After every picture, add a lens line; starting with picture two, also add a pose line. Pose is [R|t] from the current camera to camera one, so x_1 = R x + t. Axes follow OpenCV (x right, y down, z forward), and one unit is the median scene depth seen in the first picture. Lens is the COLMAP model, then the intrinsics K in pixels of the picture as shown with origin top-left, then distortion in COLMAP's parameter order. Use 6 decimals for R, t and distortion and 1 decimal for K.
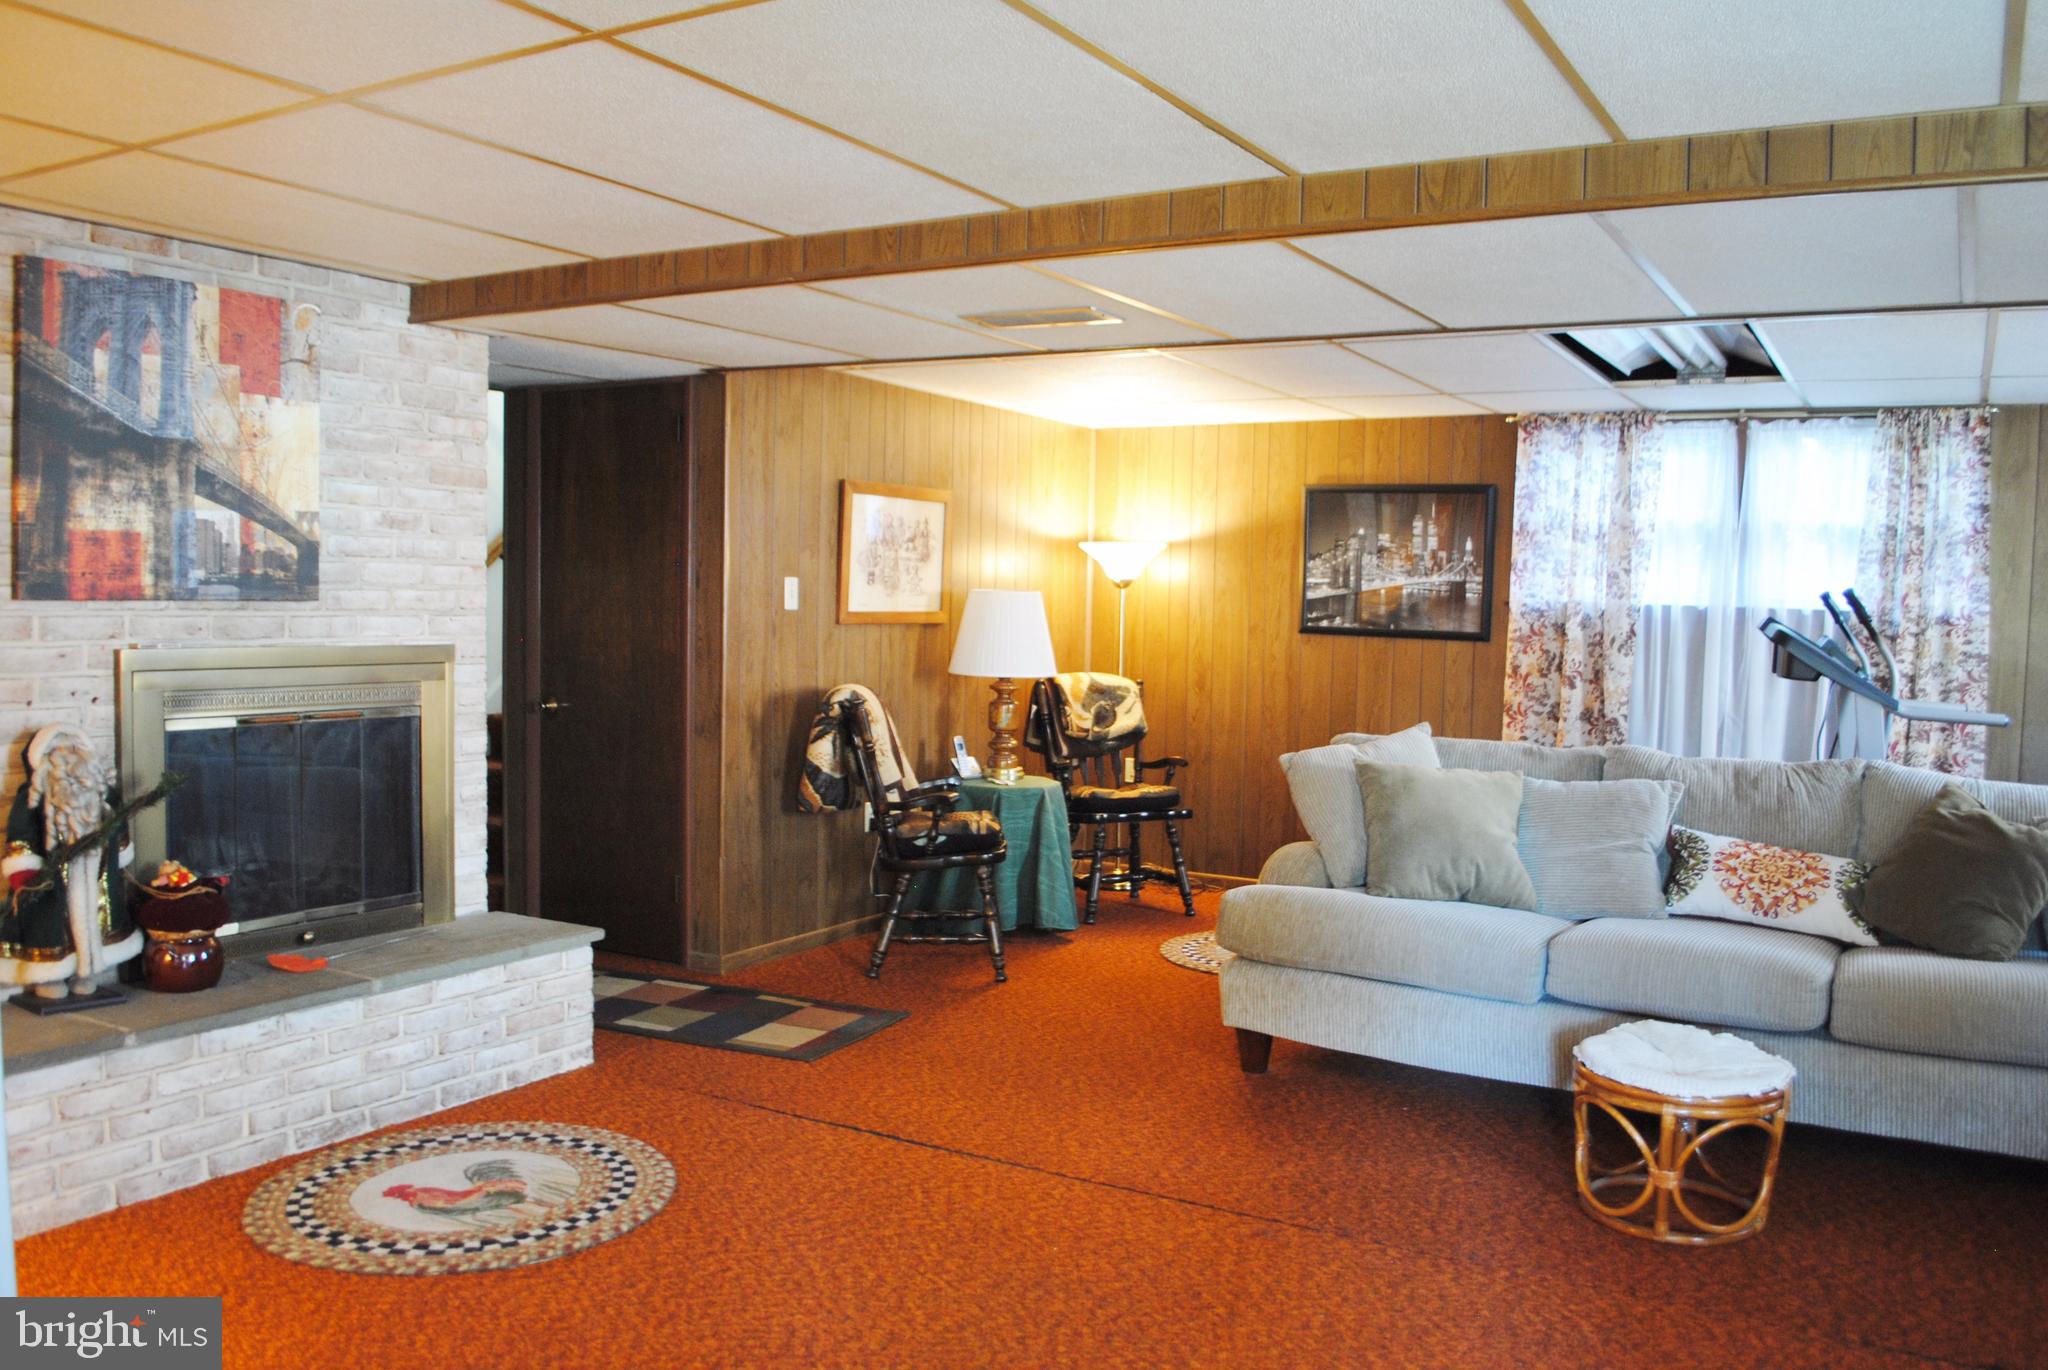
lens RADIAL K [[1601.3, 0, 1066.0], [0, 1601.3, 693.7], [0, 0, 1]] dist [-0.091554, 0.020047]
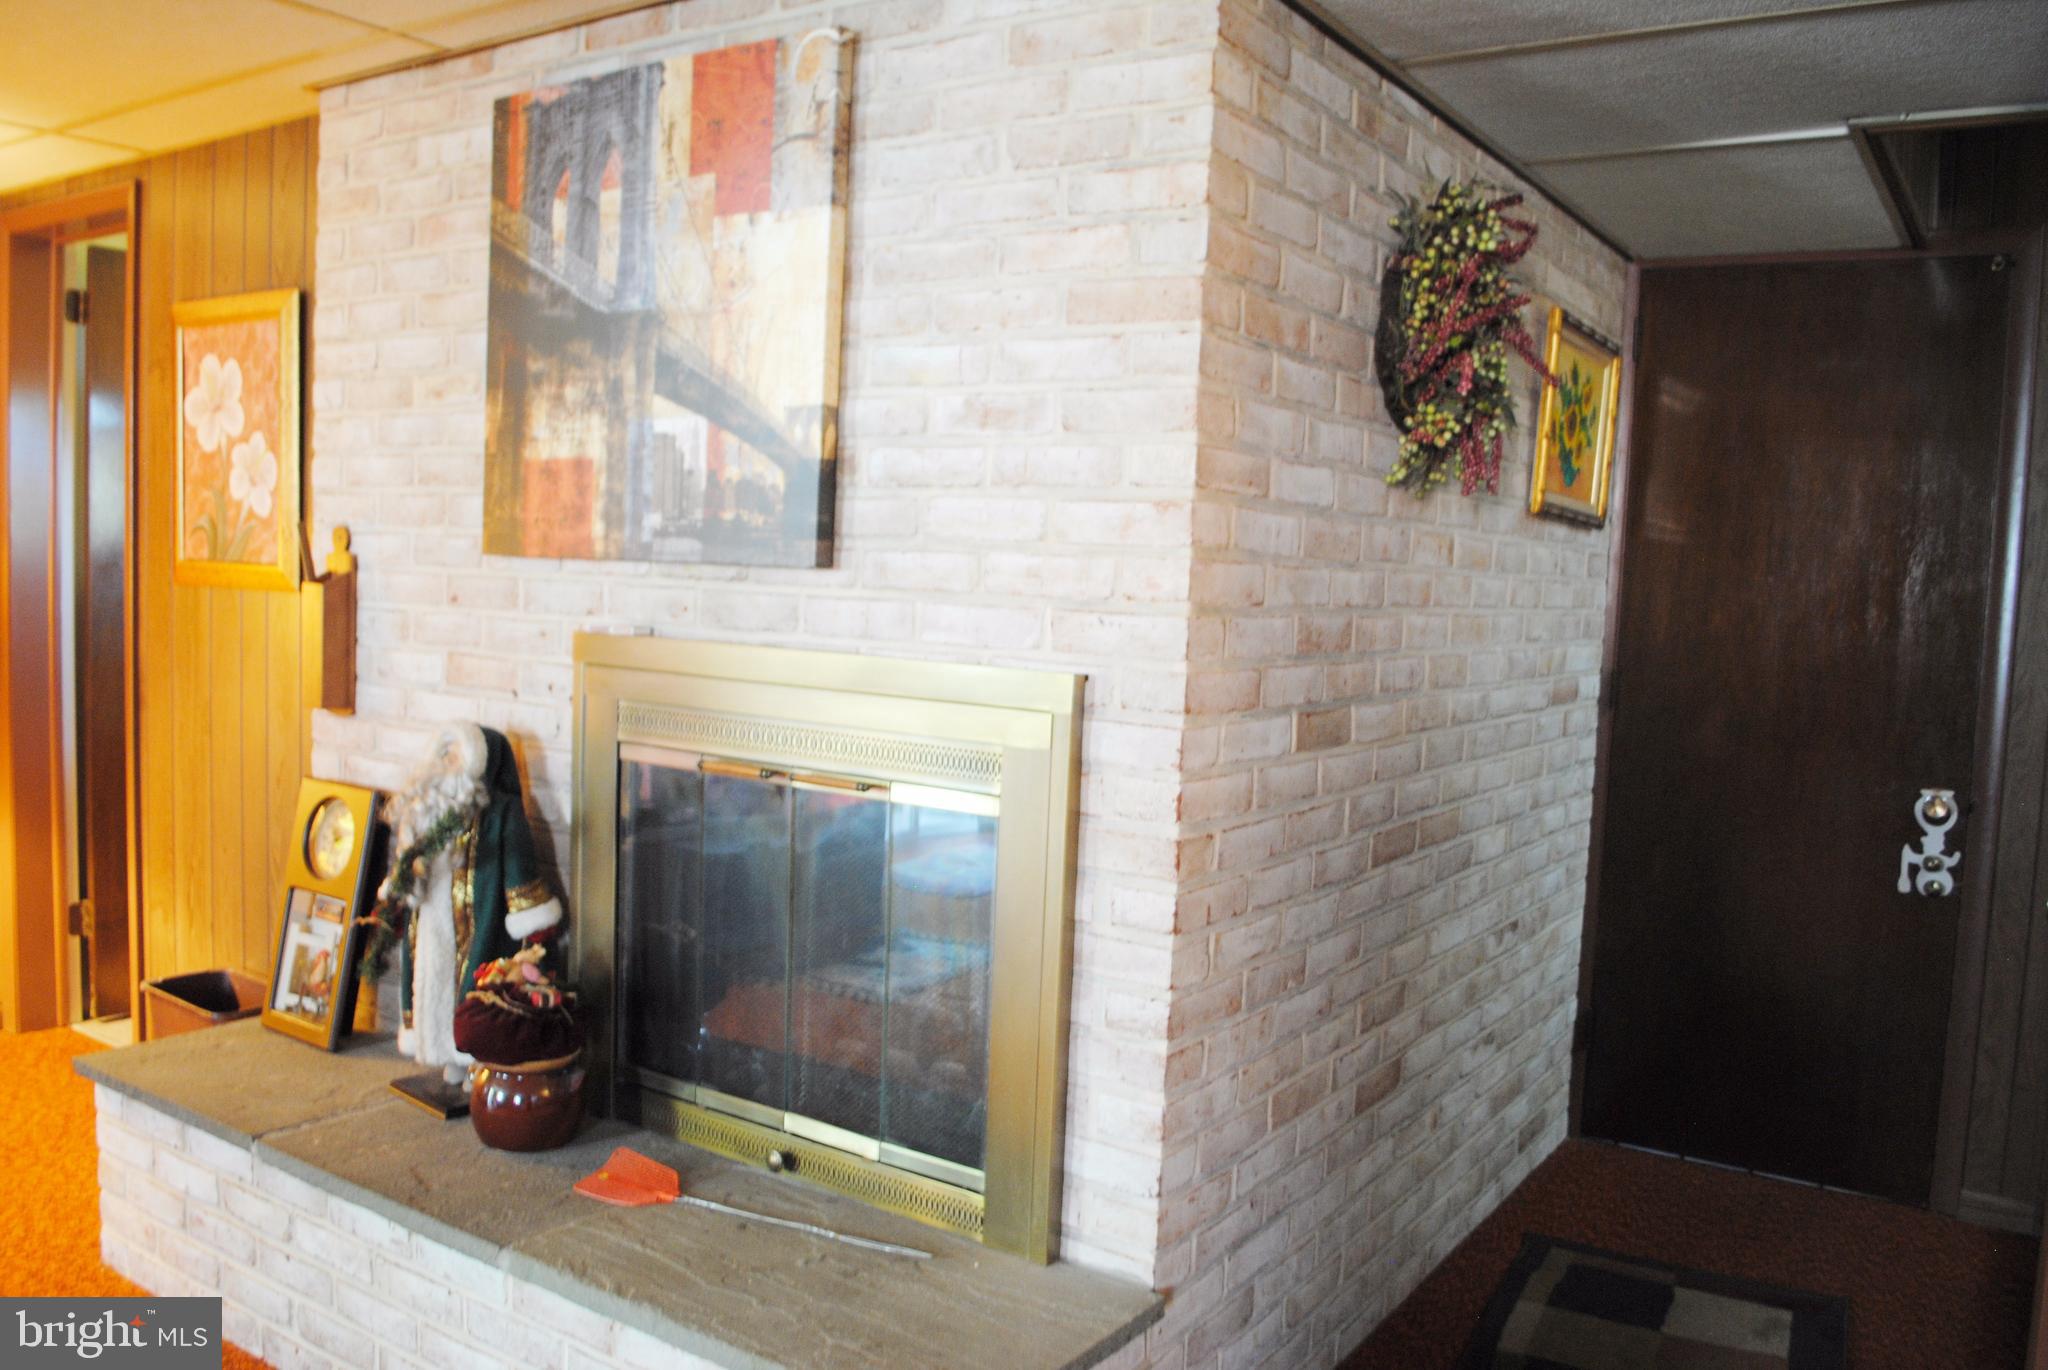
lens RADIAL K [[1601.3, 0, 1066.0], [0, 1601.3, 693.7], [0, 0, 1]] dist [-0.091554, 0.020047]
pose [[-0.048589, 0.056726, -0.997207, 0.020271], [-0.101336, 0.992954, 0.061421, -0.015689], [0.993665, 0.104038, -0.042498, 0.296969]]
